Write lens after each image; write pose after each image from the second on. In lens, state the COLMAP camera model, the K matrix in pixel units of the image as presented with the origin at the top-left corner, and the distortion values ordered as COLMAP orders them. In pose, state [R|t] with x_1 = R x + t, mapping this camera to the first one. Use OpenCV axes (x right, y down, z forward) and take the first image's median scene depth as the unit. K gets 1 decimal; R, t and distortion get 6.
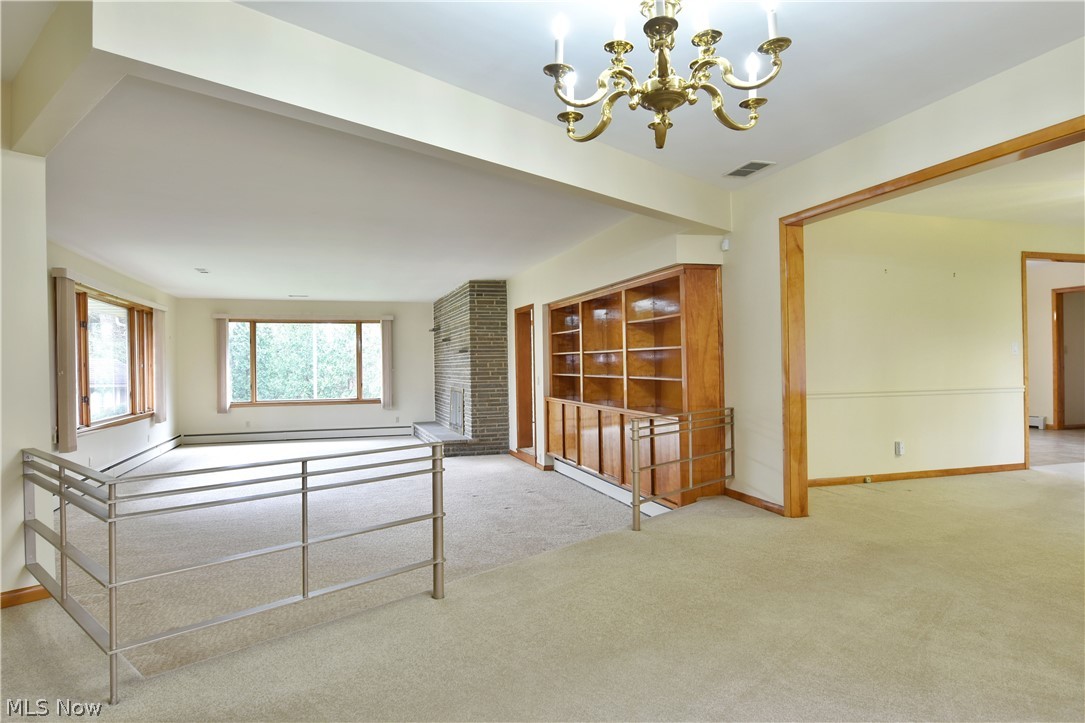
lens RADIAL K [[657.2, 0, 542.0], [0, 657.2, 366.0], [0, 0, 1]] dist [-0.010303, -0.006618]
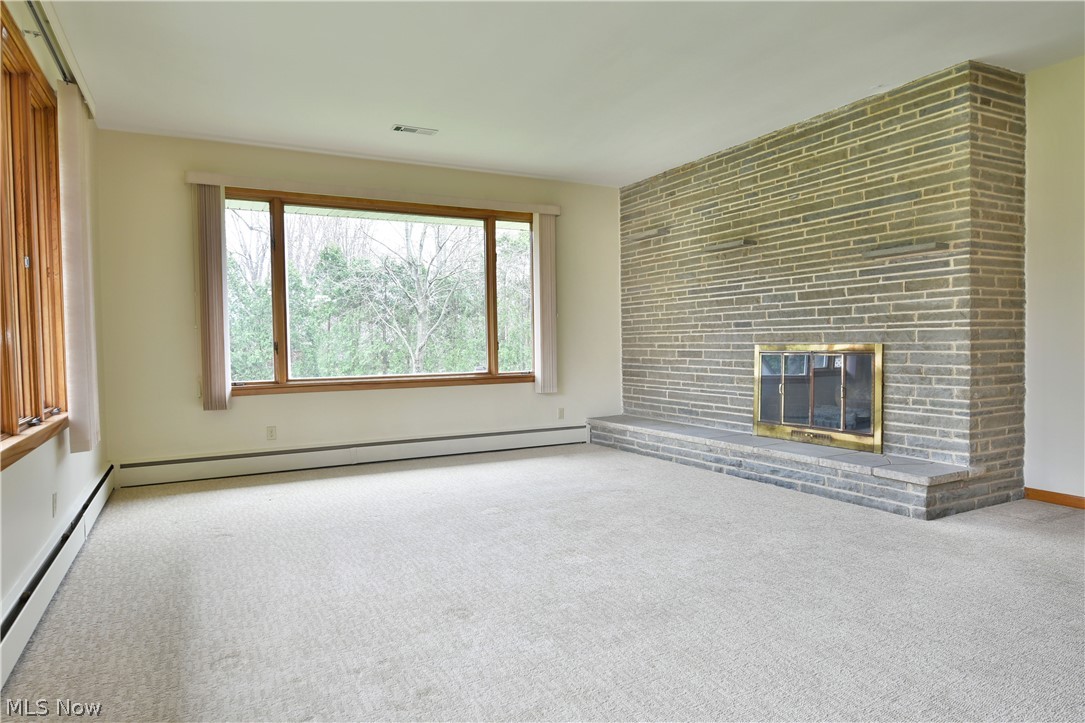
lens RADIAL K [[657.2, 0, 541.9], [0, 657.2, 361.3], [0, 0, 1]] dist [-0.010303, -0.006618]
pose [[0.984637, -0.007791, 0.174438, -0.421184], [0.002804, 0.999581, 0.028818, 0.034596], [-0.174590, -0.027886, 0.984246, 0.650756]]
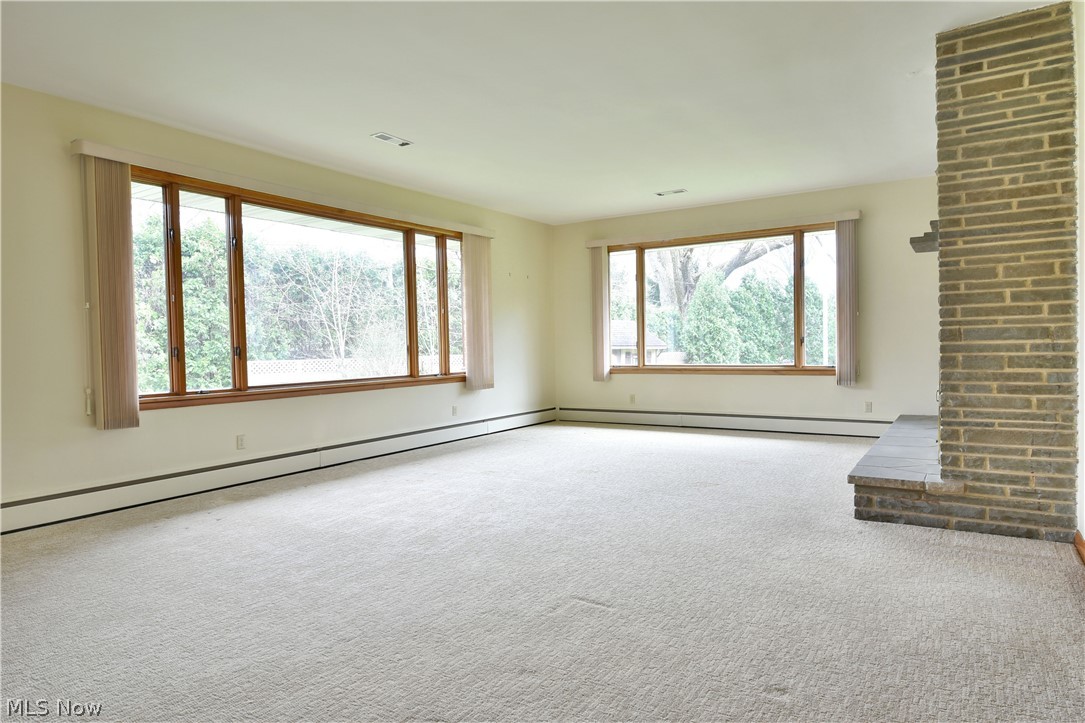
lens RADIAL K [[657.2, 0, 546.6], [0, 657.2, 364.7], [0, 0, 1]] dist [-0.010303, -0.006618]
pose [[0.637064, 0.023382, -0.770456, 0.029004], [0.011294, 0.999149, 0.039661, 0.030264], [0.770728, -0.033968, 0.636258, 0.600011]]
